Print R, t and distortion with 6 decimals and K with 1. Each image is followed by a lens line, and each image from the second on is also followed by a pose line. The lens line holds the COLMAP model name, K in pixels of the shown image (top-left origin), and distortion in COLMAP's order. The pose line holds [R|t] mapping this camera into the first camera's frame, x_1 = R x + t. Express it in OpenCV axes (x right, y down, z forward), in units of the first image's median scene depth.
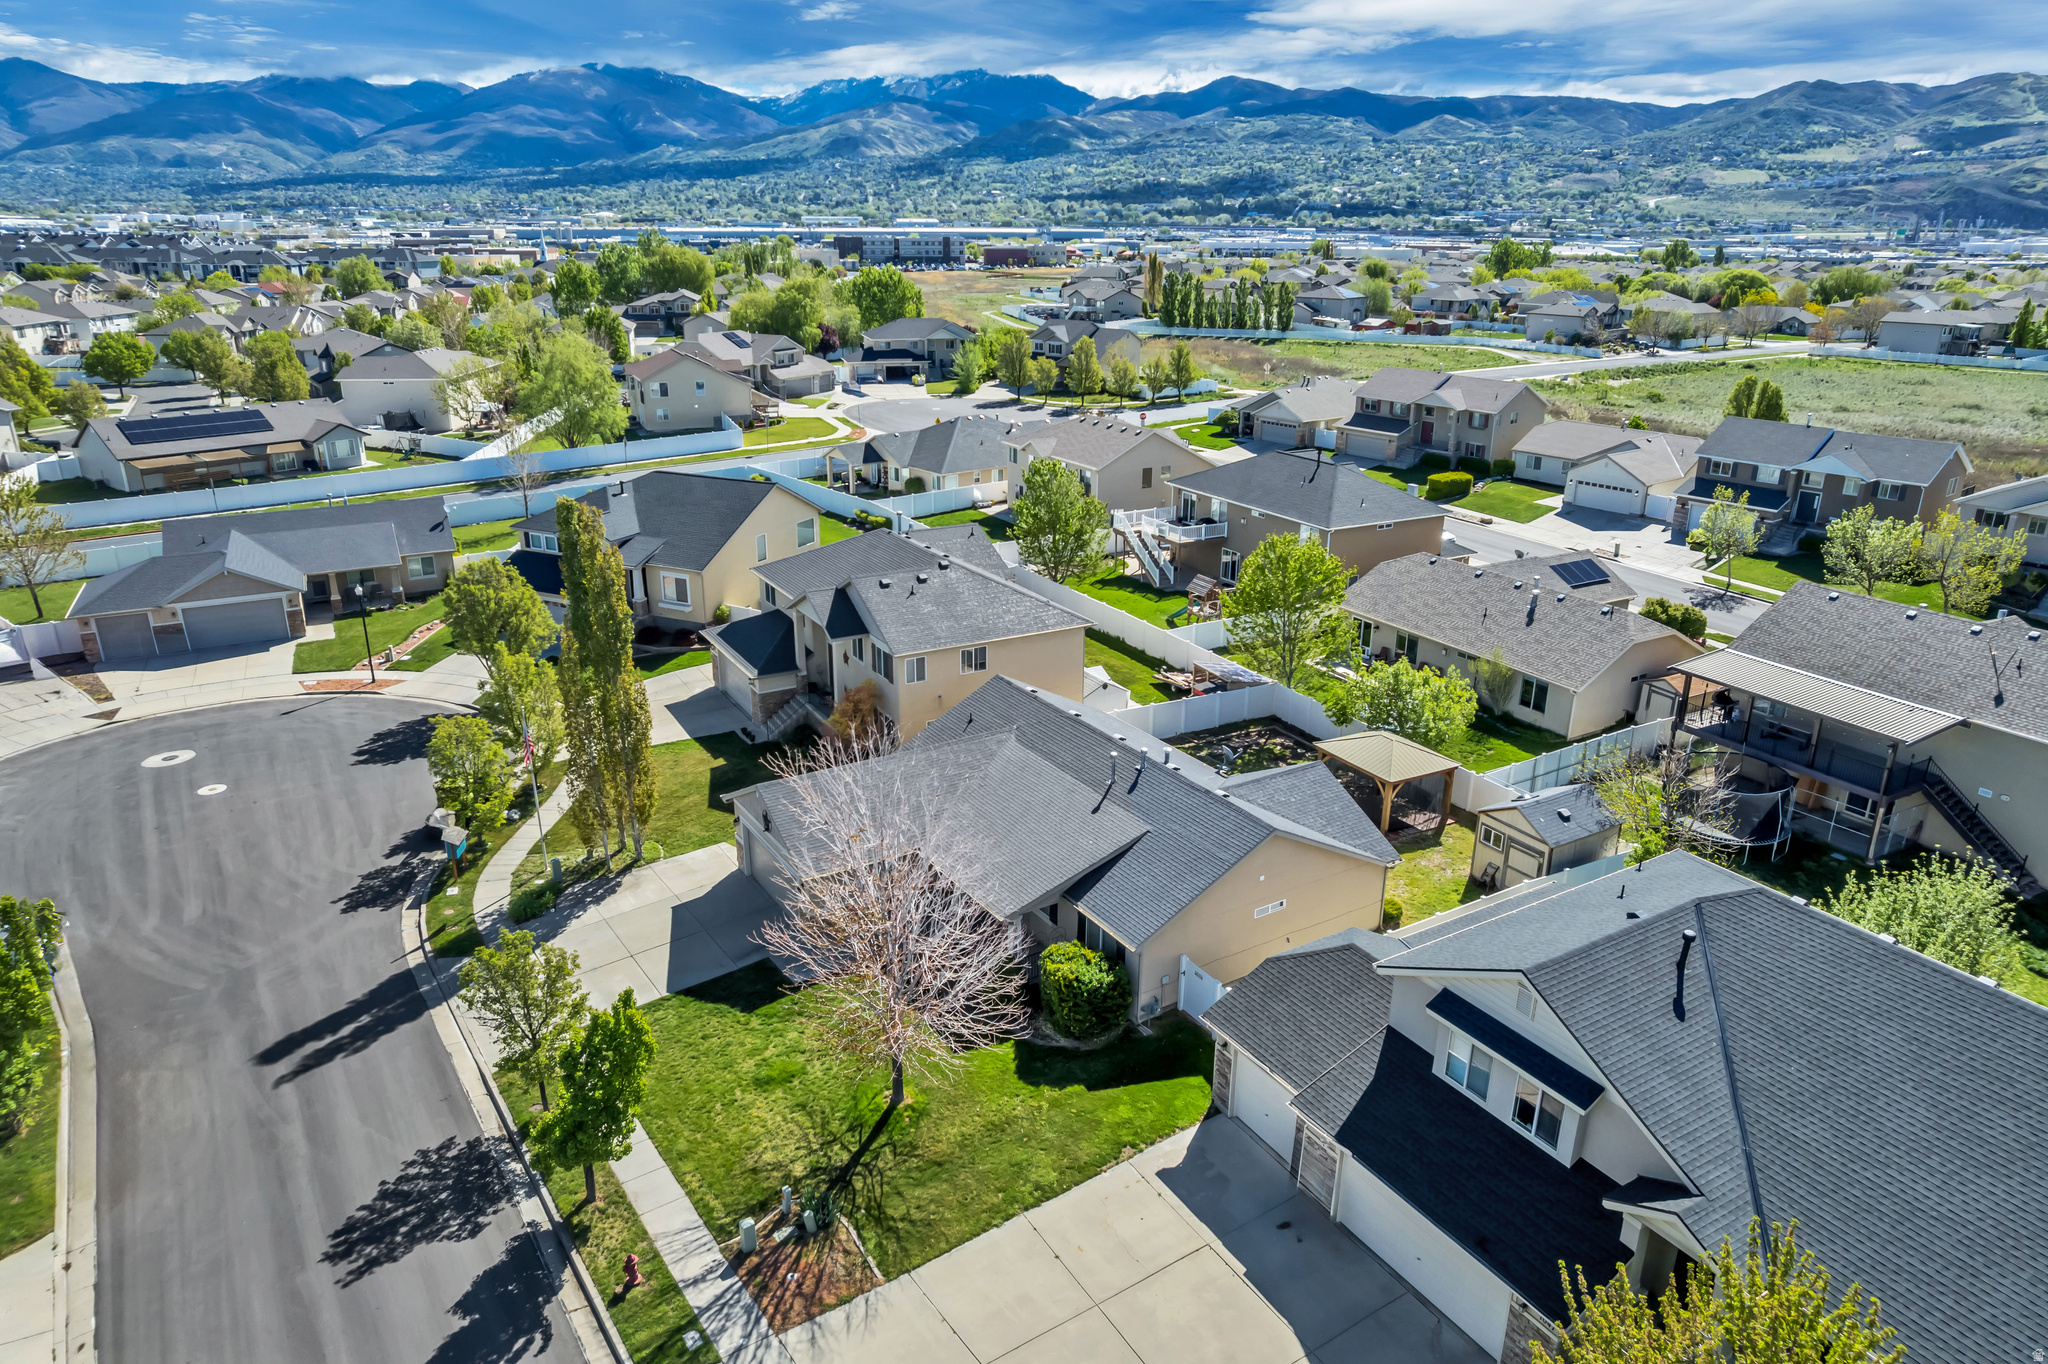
lens RADIAL K [[1307.9, 0, 1033.4], [0, 1307.9, 672.2], [0, 0, 1]] dist [-0.077855, 0.070316]
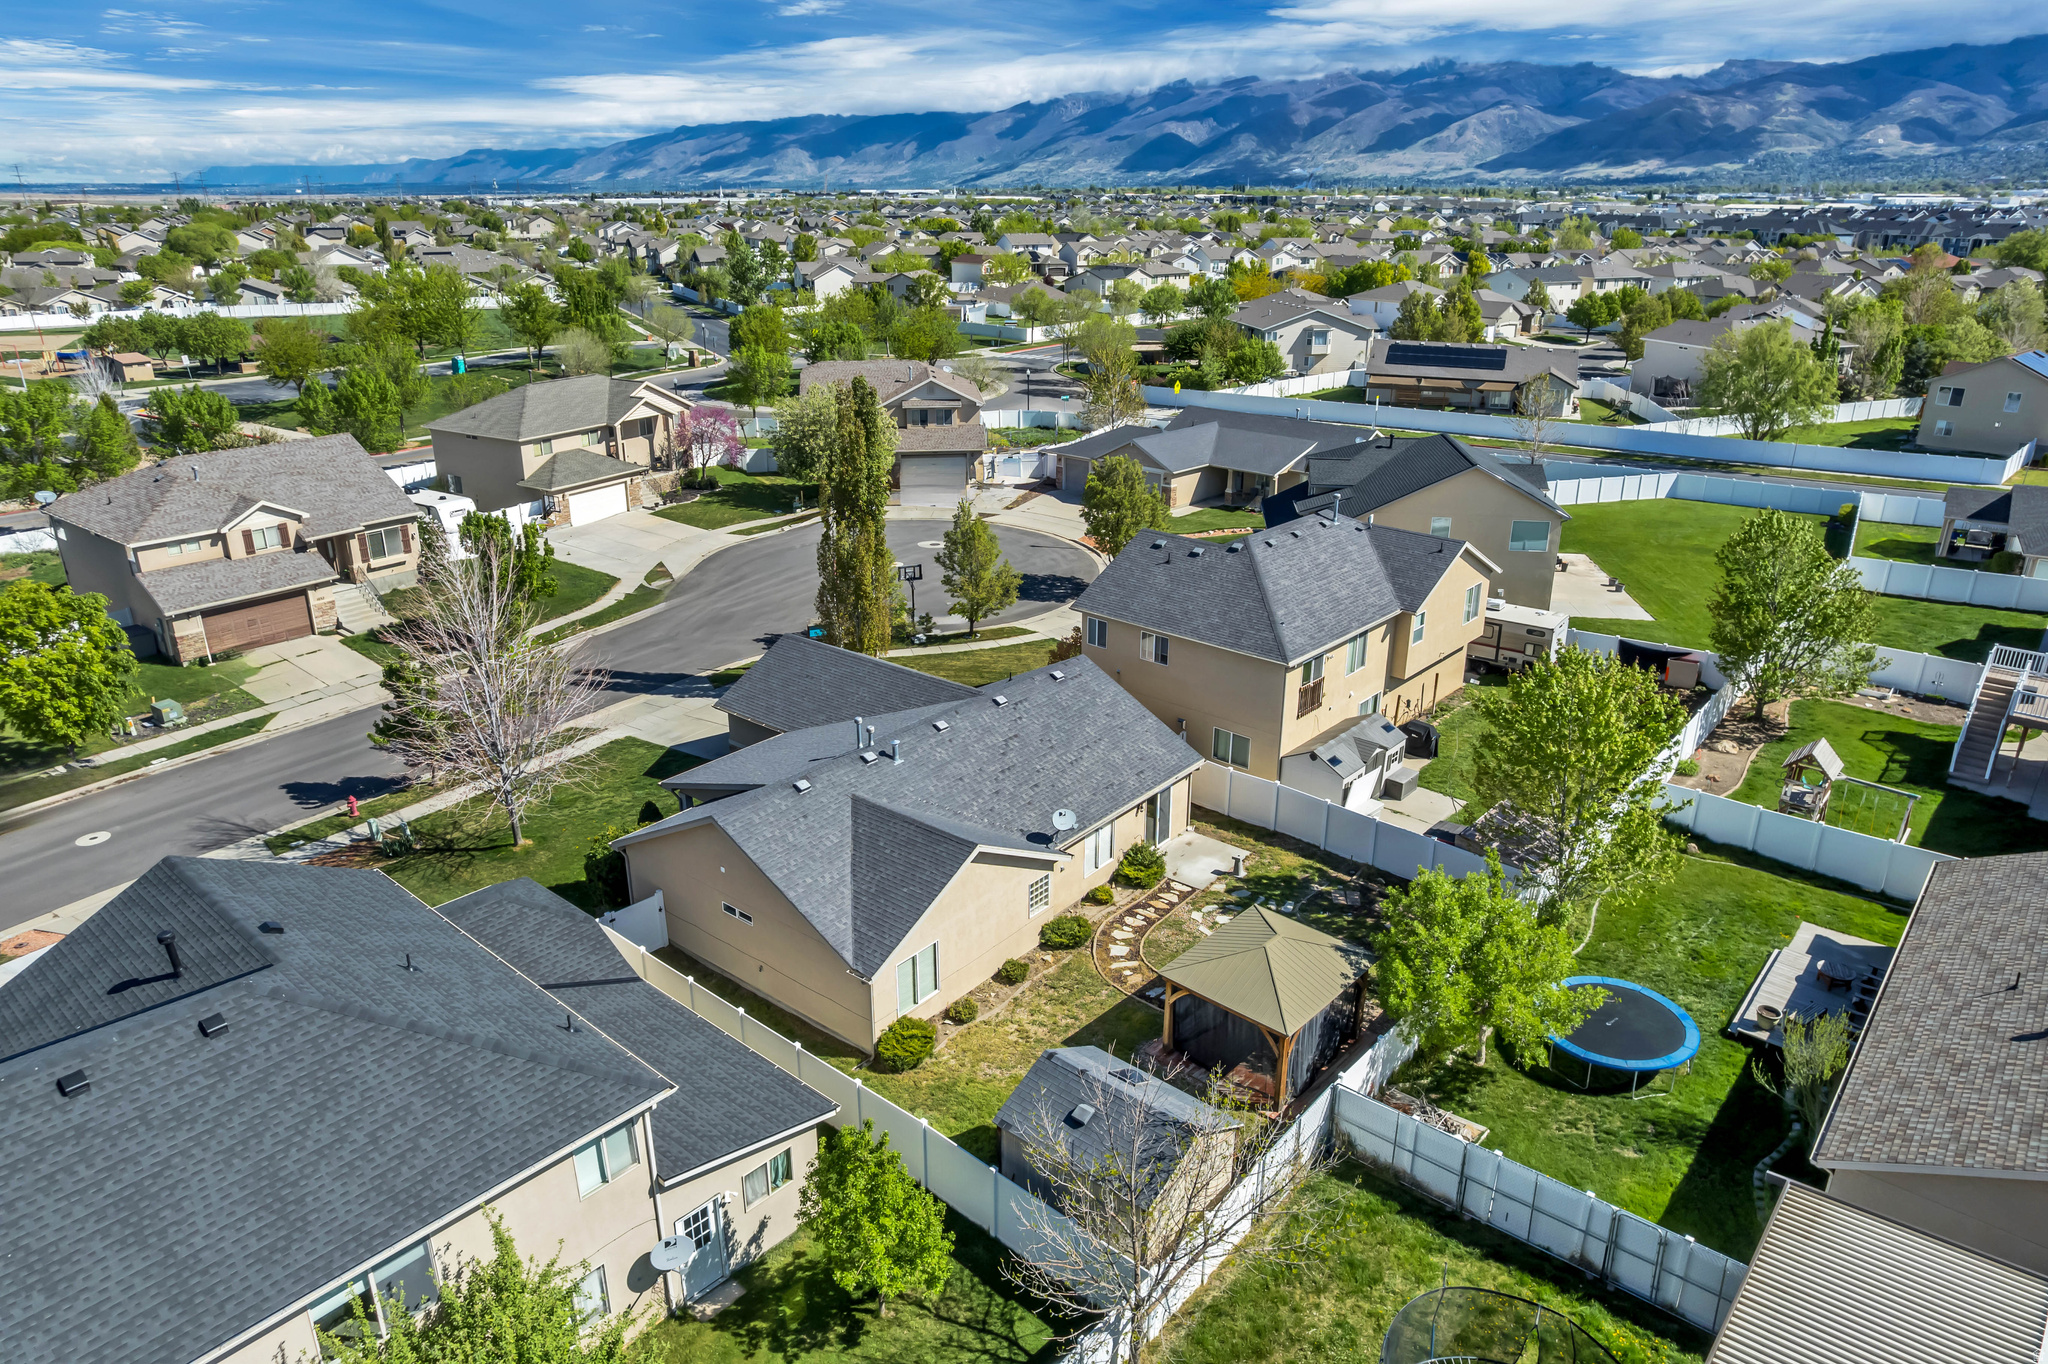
lens RADIAL K [[1307.9, 0, 1032.2], [0, 1307.9, 669.2], [0, 0, 1]] dist [-0.077855, 0.070316]
pose [[0.322651, 0.322553, -0.889863, 0.593845], [-0.310304, 0.924232, 0.222499, -0.138477], [0.894208, 0.204339, 0.398294, 0.486871]]
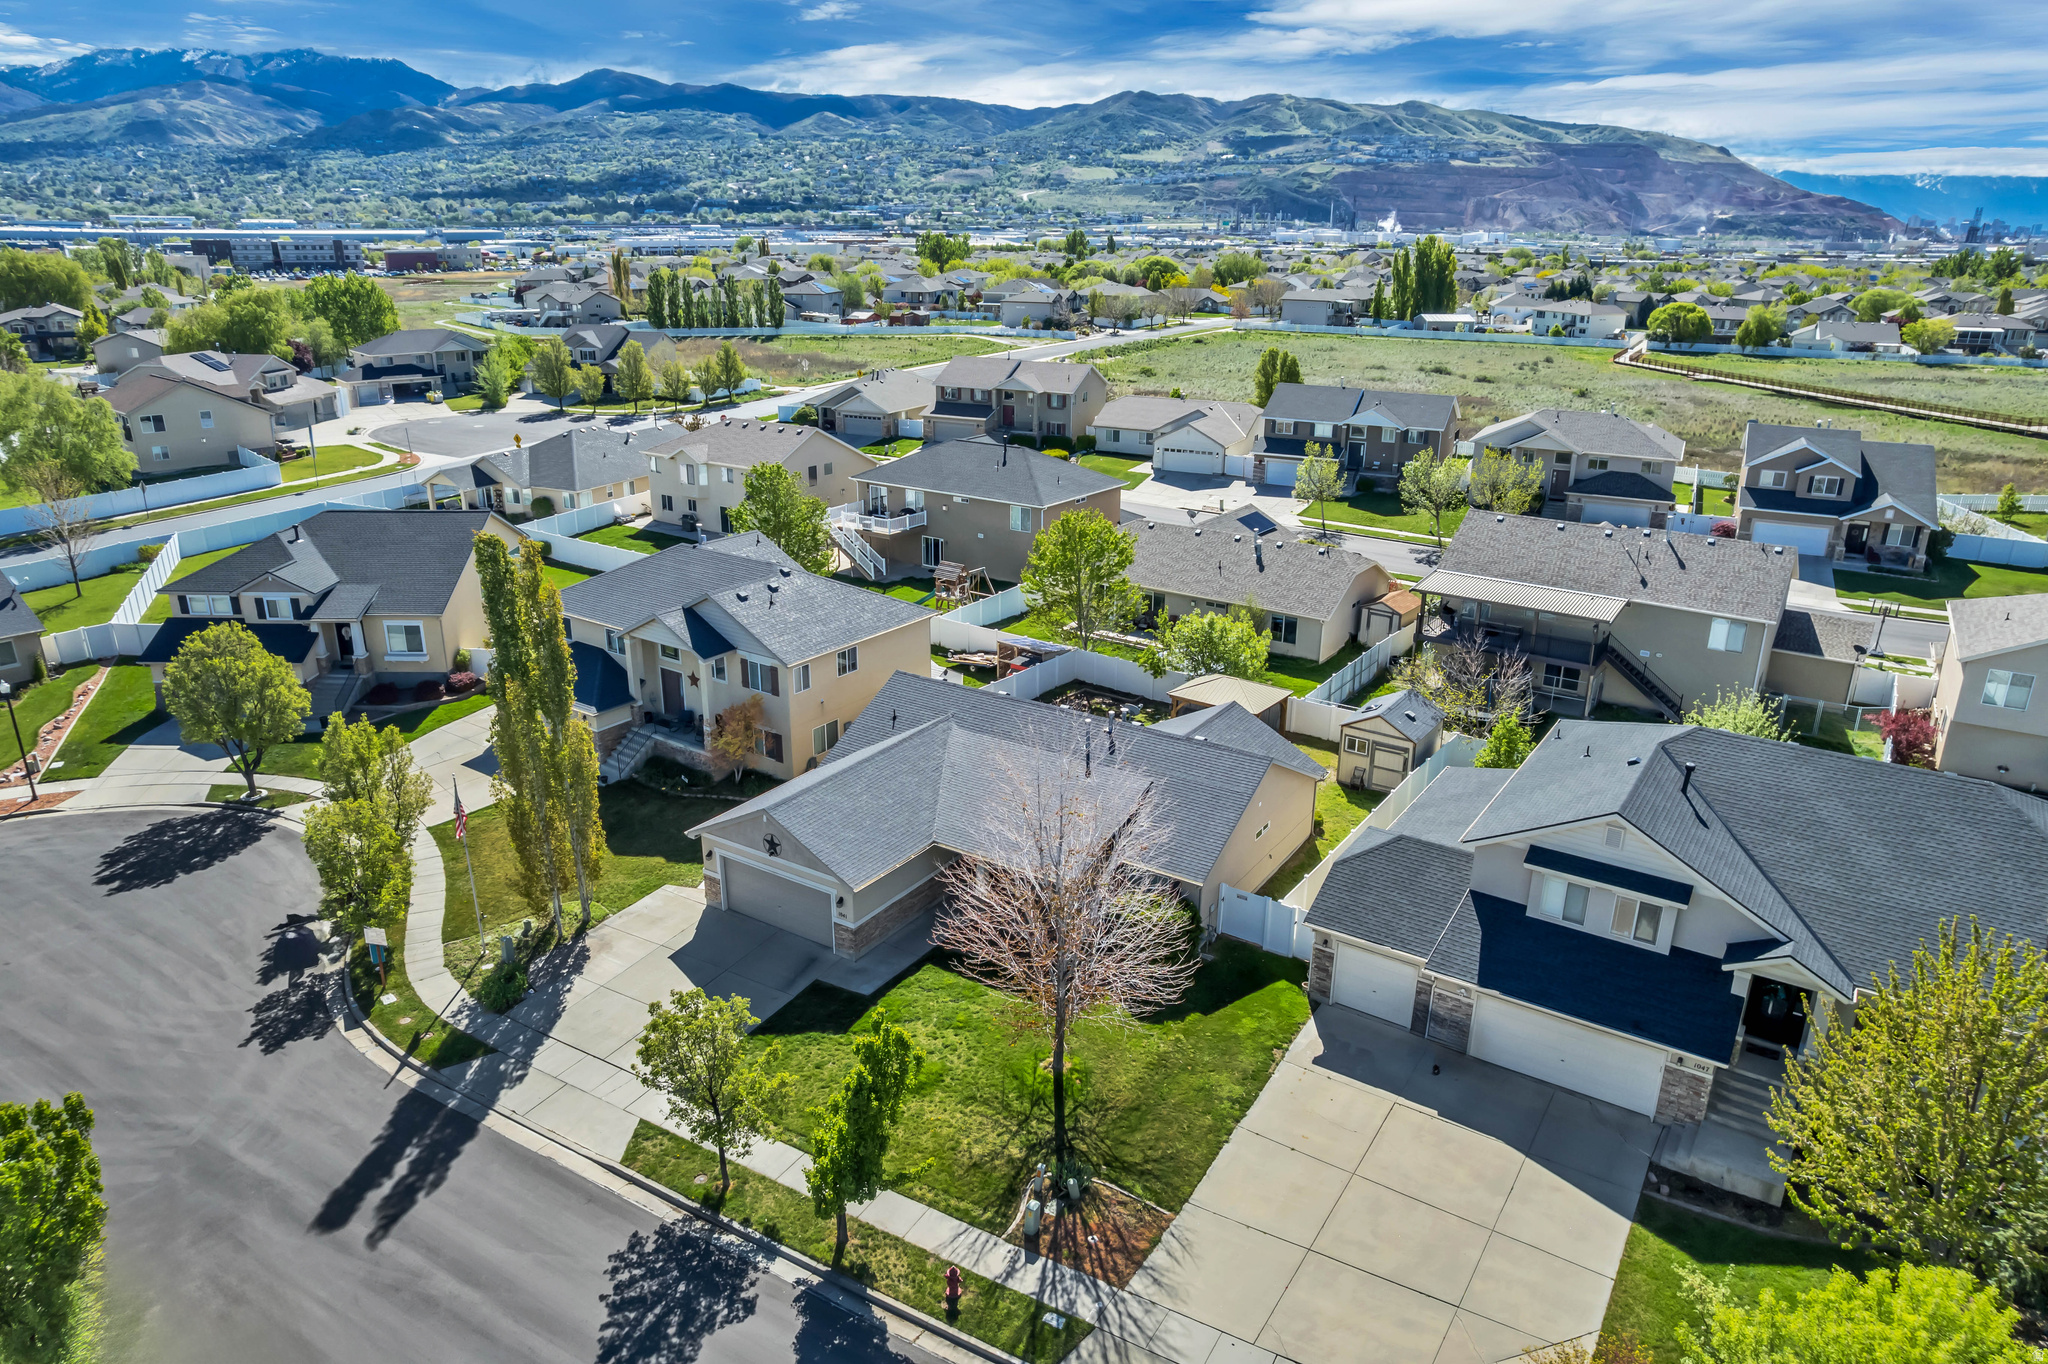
lens RADIAL K [[1307.9, 0, 1033.0], [0, 1307.9, 674.7], [0, 0, 1]] dist [-0.077855, 0.070316]
pose [[0.906840, -0.138431, 0.398093, -0.264302], [0.136655, 0.990069, 0.032987, -0.010701], [-0.398707, 0.024487, 0.916752, 0.022771]]
